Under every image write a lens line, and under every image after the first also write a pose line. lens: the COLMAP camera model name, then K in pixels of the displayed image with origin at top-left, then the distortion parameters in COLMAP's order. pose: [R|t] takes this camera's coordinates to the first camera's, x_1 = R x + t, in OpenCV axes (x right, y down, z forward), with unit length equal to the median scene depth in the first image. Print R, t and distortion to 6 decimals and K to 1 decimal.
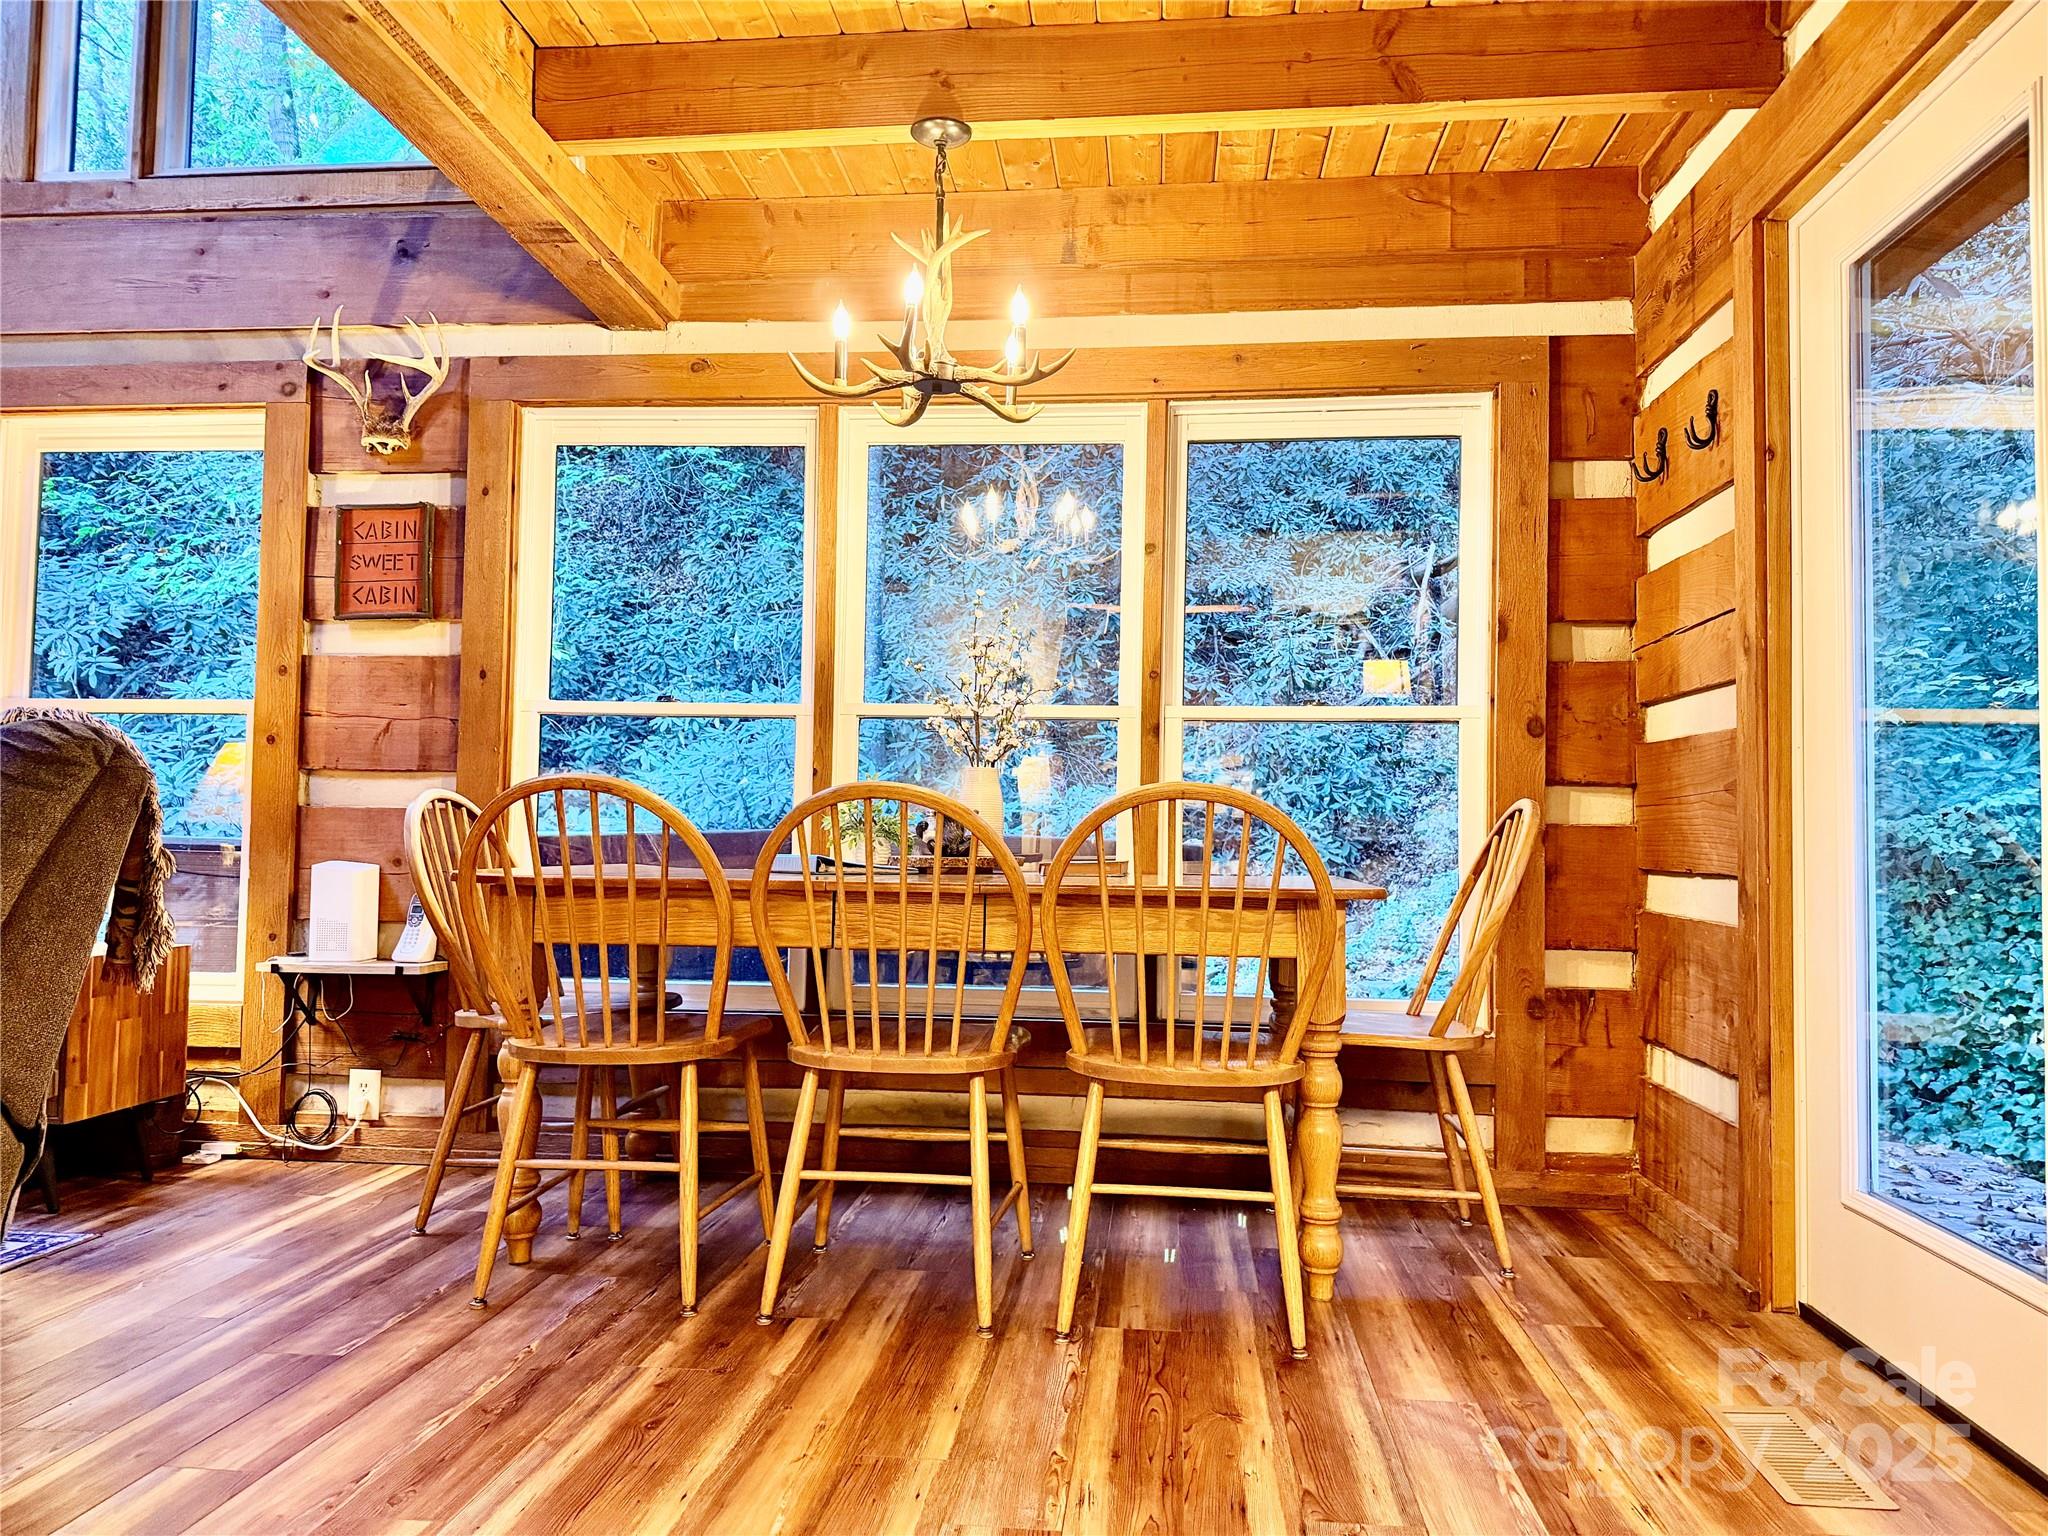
lens RADIAL K [[1421.3, 0, 1024.0], [0, 1421.3, 768.0], [0, 0, 1]] dist [0.129367, -0.171947]
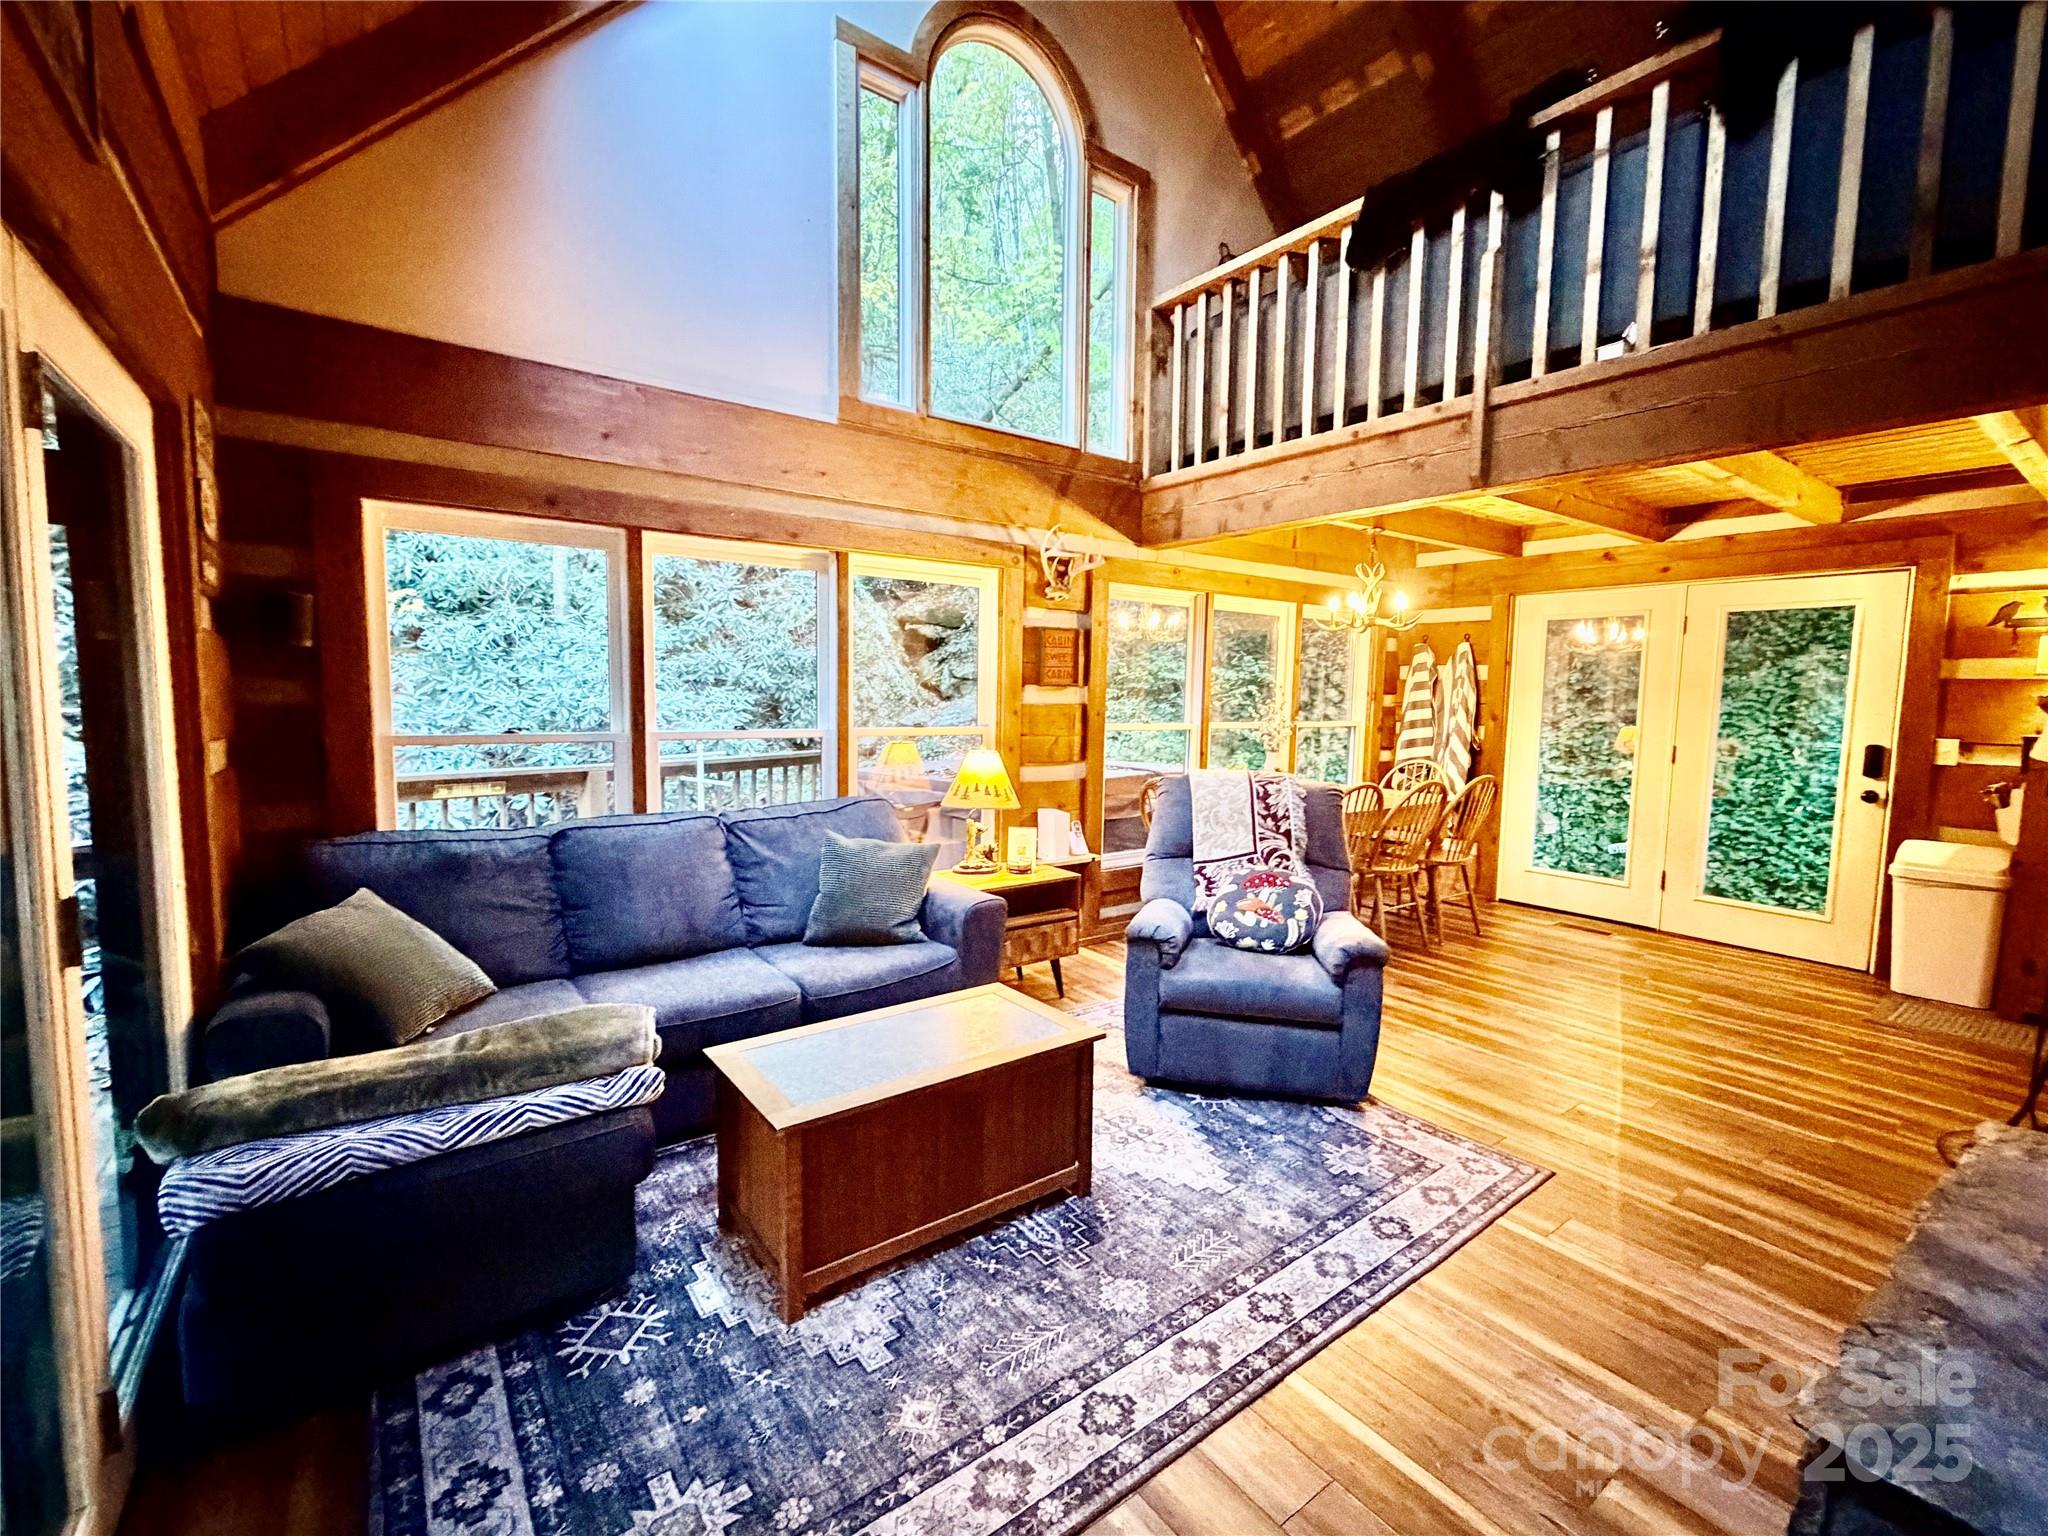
lens RADIAL K [[874.4, 0, 1024.0], [0, 874.4, 768.0], [0, 0, 1]] dist [0.000673, 0.000099]
pose [[0.739815, -0.060440, 0.670090, -1.322128], [-0.037489, 0.990707, 0.130748, -0.150636], [-0.671765, -0.121850, 0.730674, 0.153272]]
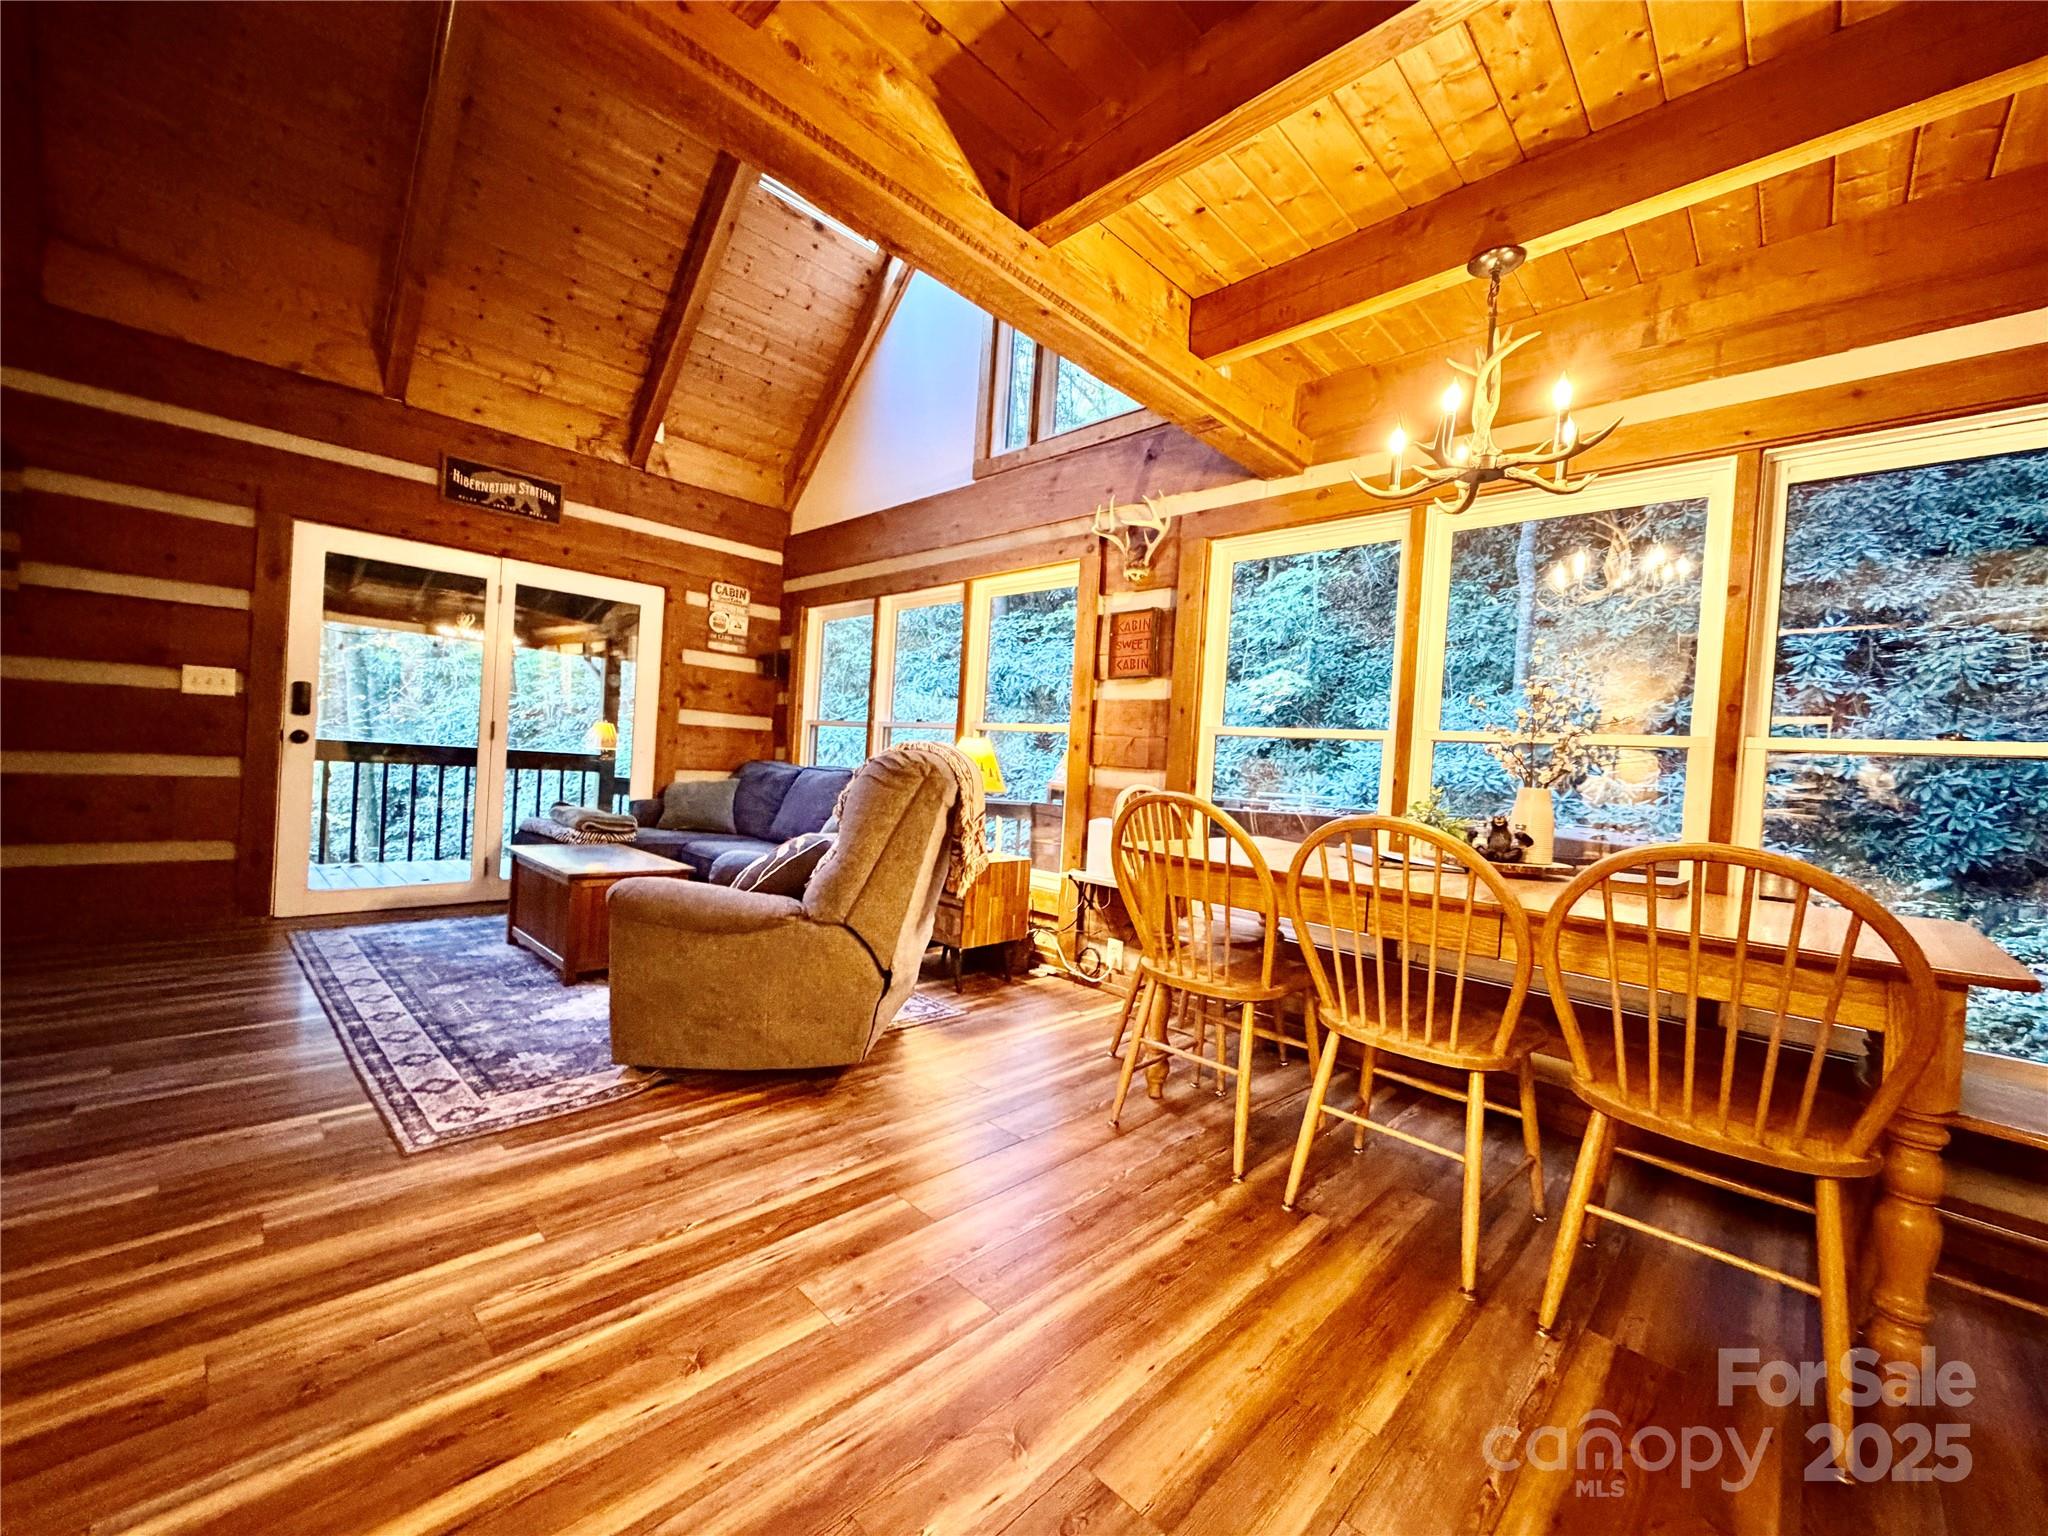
lens RADIAL K [[812.9, 0, 1024.0], [0, 812.9, 768.0], [0, 0, 1]] dist [0.005293, -0.000715]
pose [[0.781847, 0.039983, -0.622187, 0.057582], [-0.018295, 0.998983, 0.041207, -0.035920], [0.623201, -0.020834, 0.781784, 0.181492]]
